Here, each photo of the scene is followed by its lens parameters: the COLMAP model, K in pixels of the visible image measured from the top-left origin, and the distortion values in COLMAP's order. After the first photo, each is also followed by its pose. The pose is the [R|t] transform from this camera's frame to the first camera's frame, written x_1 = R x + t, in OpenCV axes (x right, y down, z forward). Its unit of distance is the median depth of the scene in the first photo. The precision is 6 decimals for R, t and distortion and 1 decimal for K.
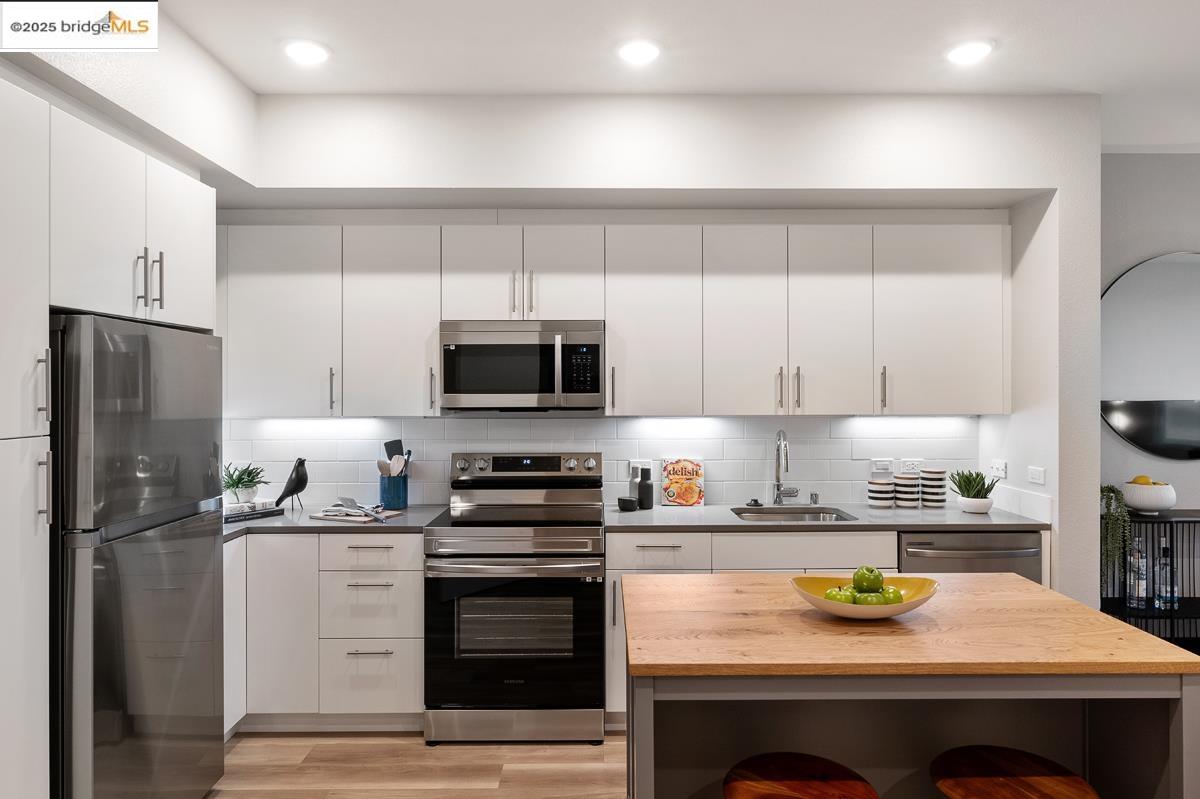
lens RADIAL K [[725.8, 0, 604.9], [0, 725.8, 388.5], [0, 0, 1]] dist [-0.006934, 0.008510]
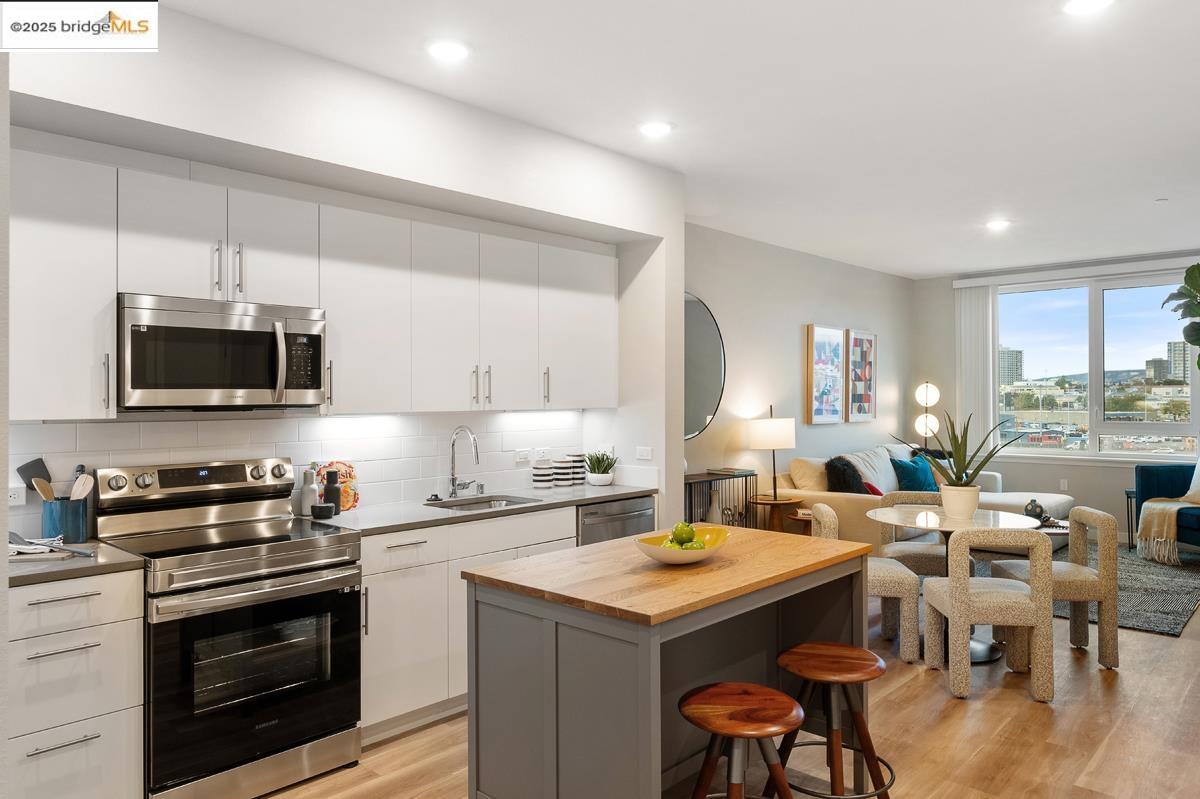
lens RADIAL K [[802.2, 0, 604.1], [0, 802.2, 389.8], [0, 0, 1]] dist [-0.019528, 0.002241]
pose [[0.686533, 0.004911, 0.727082, -0.488024], [-0.001664, 0.999985, -0.005183, 0.012016], [-0.727097, 0.002348, 0.686531, 0.057156]]
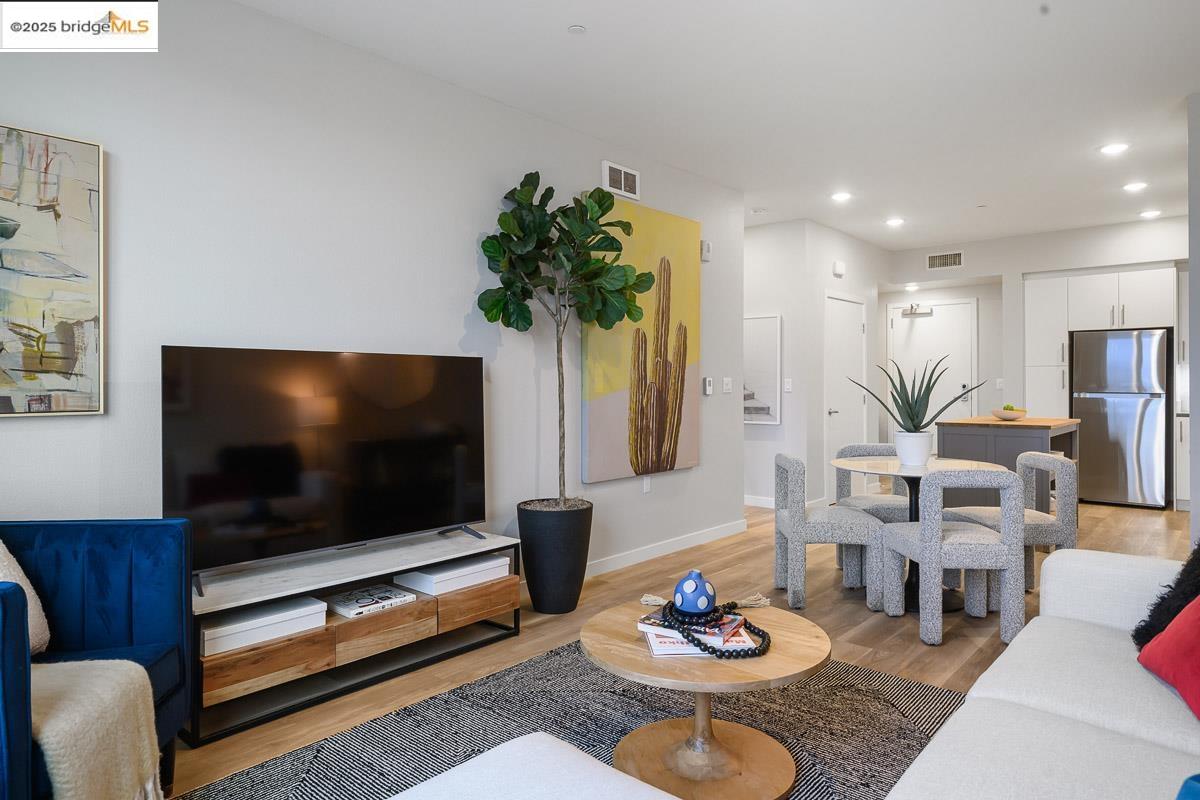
lens RADIAL K [[725.8, 0, 597.3], [0, 725.8, 387.4], [0, 0, 1]] dist [-0.006934, 0.008510]
pose [[-0.669577, 0.007879, -0.742701, 2.121641], [0.006377, 0.999968, 0.004859, 0.082760], [0.742715, -0.001483, -0.669606, 0.987344]]
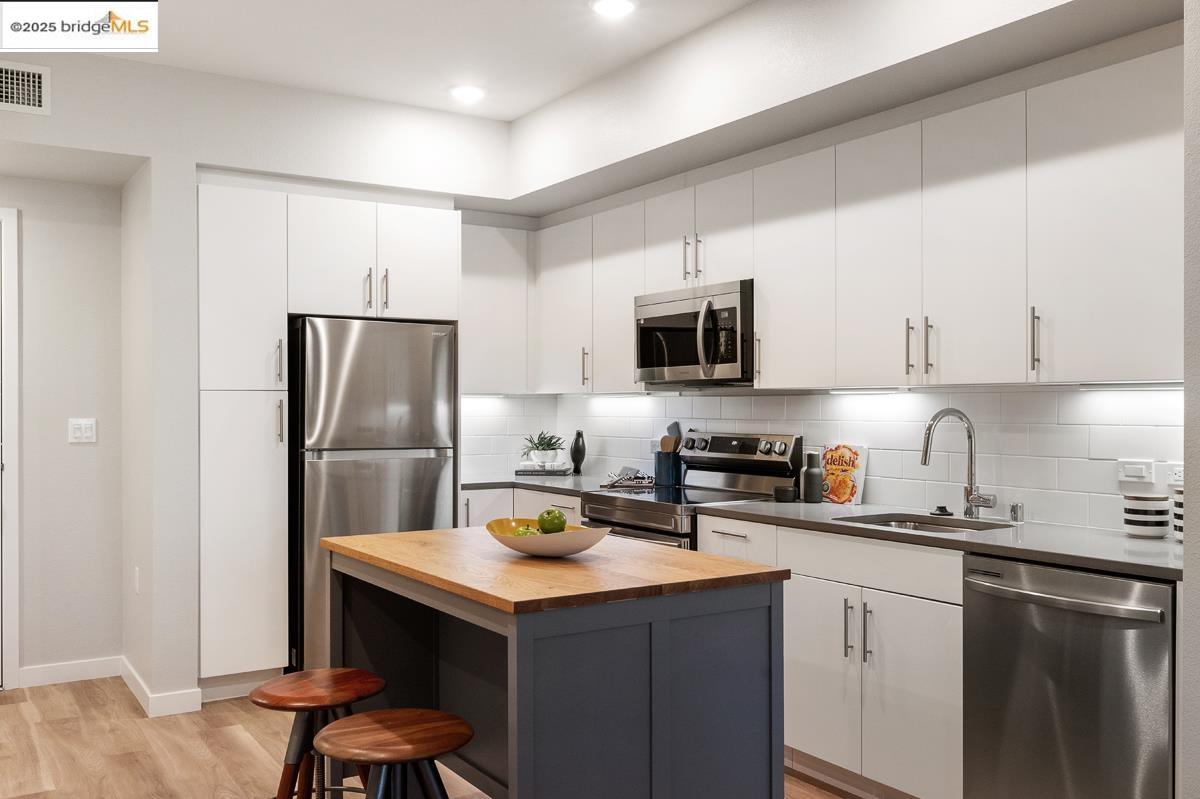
lens RADIAL K [[1051.0, 0, 602.2], [0, 1051.0, 406.6], [0, 0, 1]] dist [0.009781, -0.012918]
pose [[0.536033, 0.003689, -0.844189, 0.976627], [0.003060, 0.999975, 0.006313, 0.051182], [0.844192, -0.005967, 0.536008, 0.176172]]
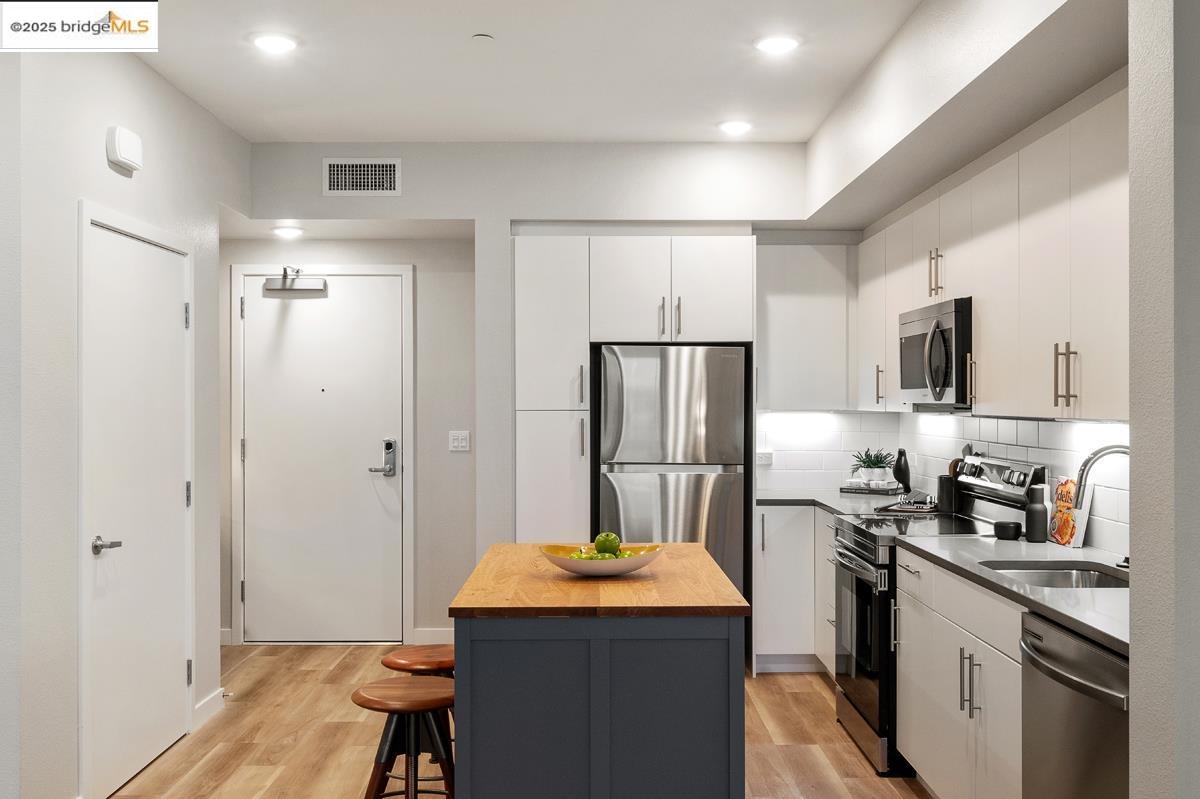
lens RADIAL K [[1102.7, 0, 604.6], [0, 1102.7, 399.4], [0, 0, 1]] dist [0.003639, 0.000000]
pose [[0.004456, 0.003455, -0.999984, 1.238716], [0.004238, 0.999985, 0.003474, 0.014863], [0.999981, -0.004253, 0.004441, 0.594163]]
